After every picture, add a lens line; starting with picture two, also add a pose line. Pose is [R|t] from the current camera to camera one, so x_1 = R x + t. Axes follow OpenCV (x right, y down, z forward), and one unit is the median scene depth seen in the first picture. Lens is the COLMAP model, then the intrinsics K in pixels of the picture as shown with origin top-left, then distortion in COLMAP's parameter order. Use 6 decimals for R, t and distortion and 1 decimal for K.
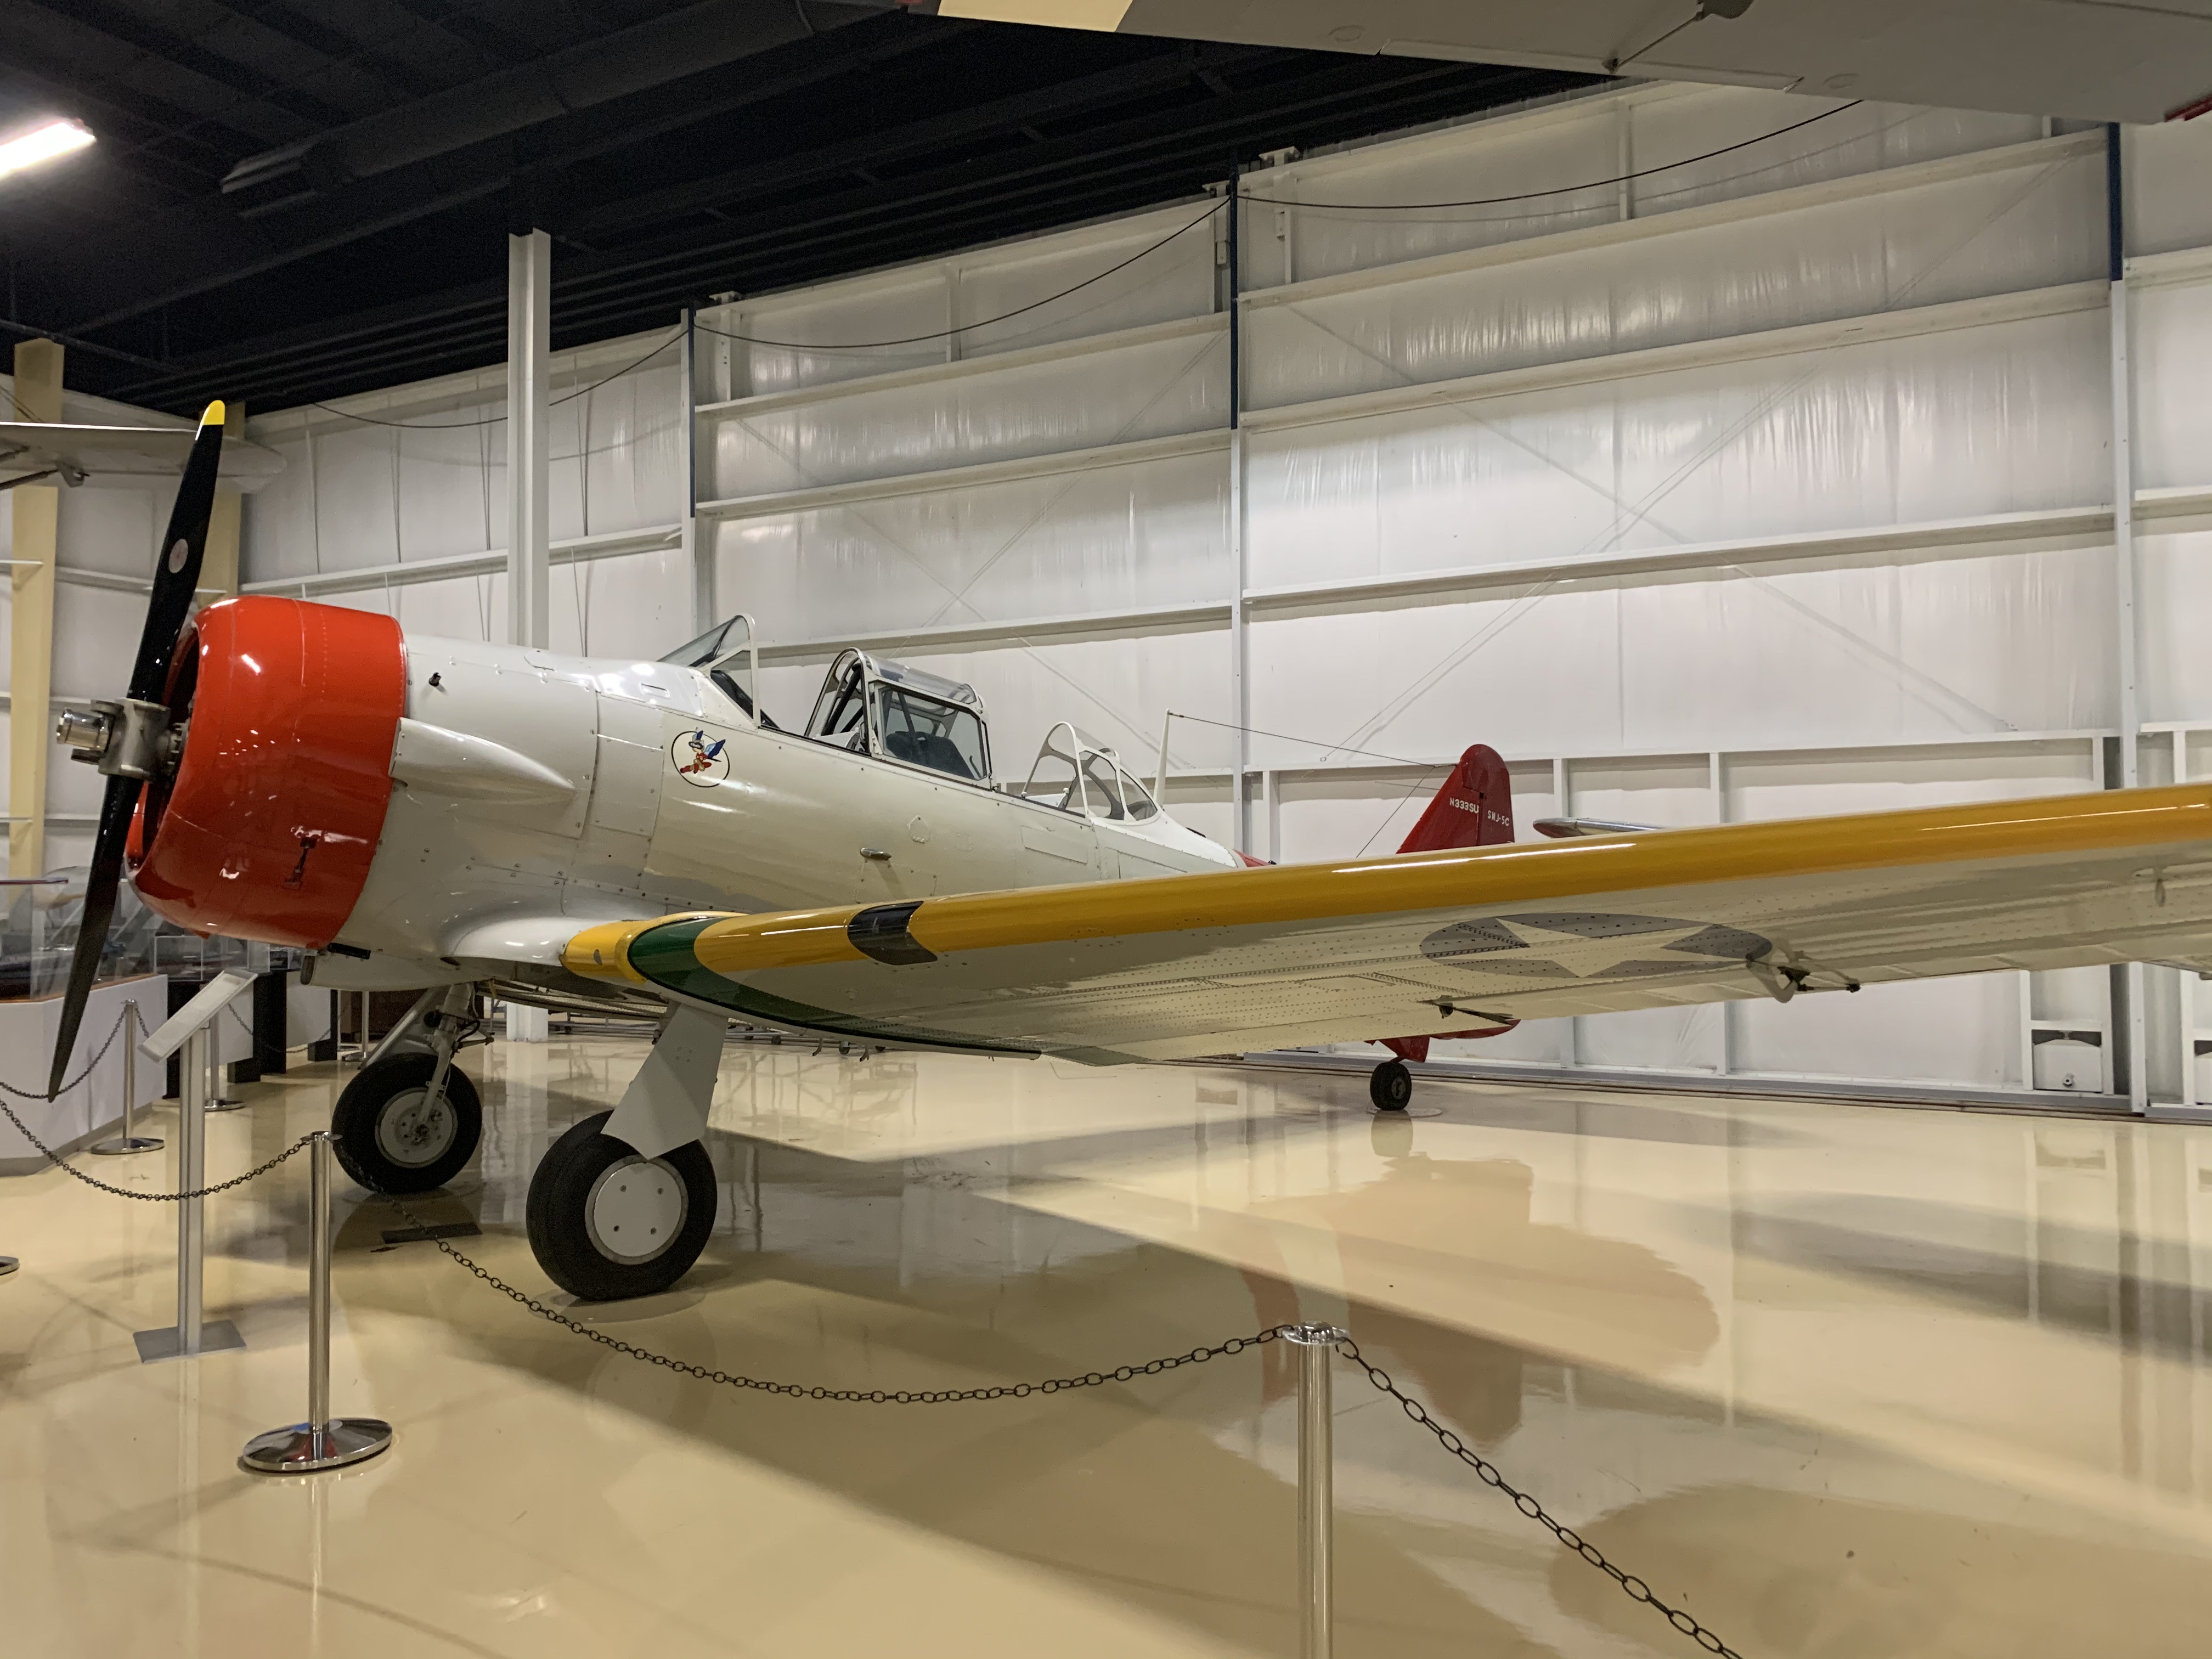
lens RADIAL K [[1663.1, 0, 1106.0], [0, 1663.1, 829.5], [0, 0, 1]] dist [0.009167, 0.004409]
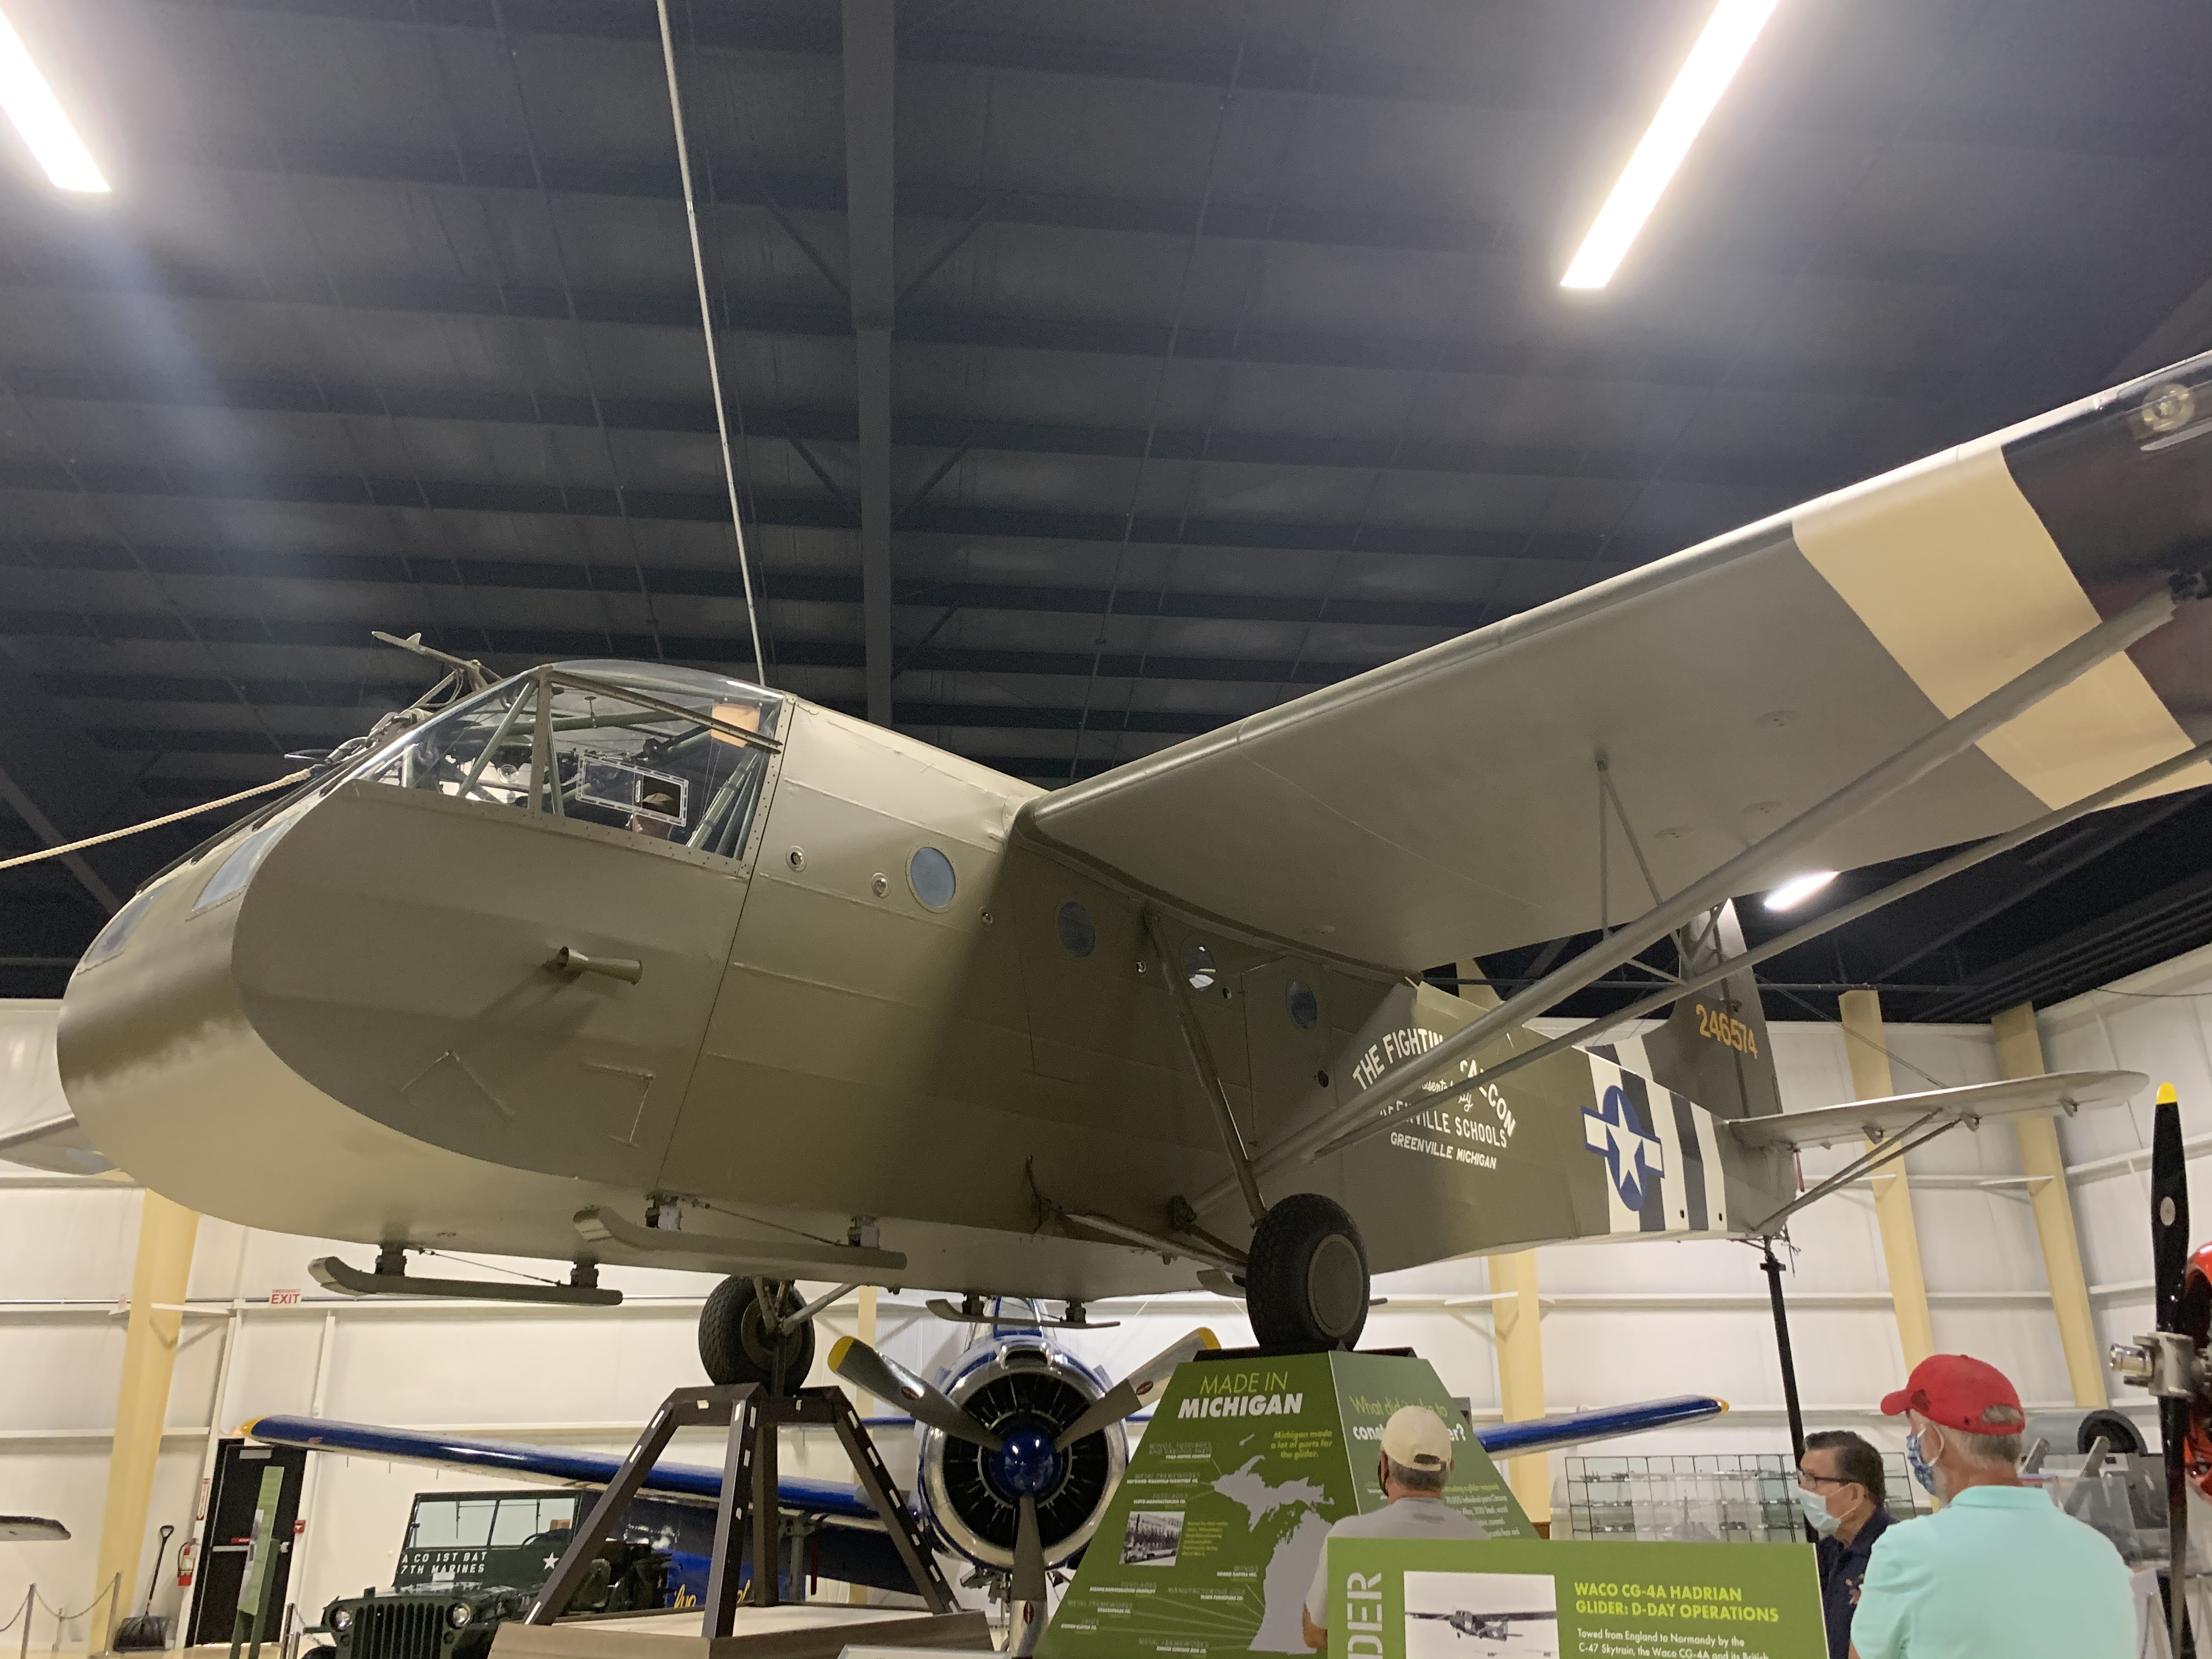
lens RADIAL K [[1663.1, 0, 1106.0], [0, 1663.1, 829.5], [0, 0, 1]] dist [0.009167, 0.004409]
pose [[0.569114, -0.294227, -0.767815, 0.028902], [0.030656, 0.940731, -0.337766, -0.019479], [0.821687, 0.168690, 0.544403, -0.247427]]
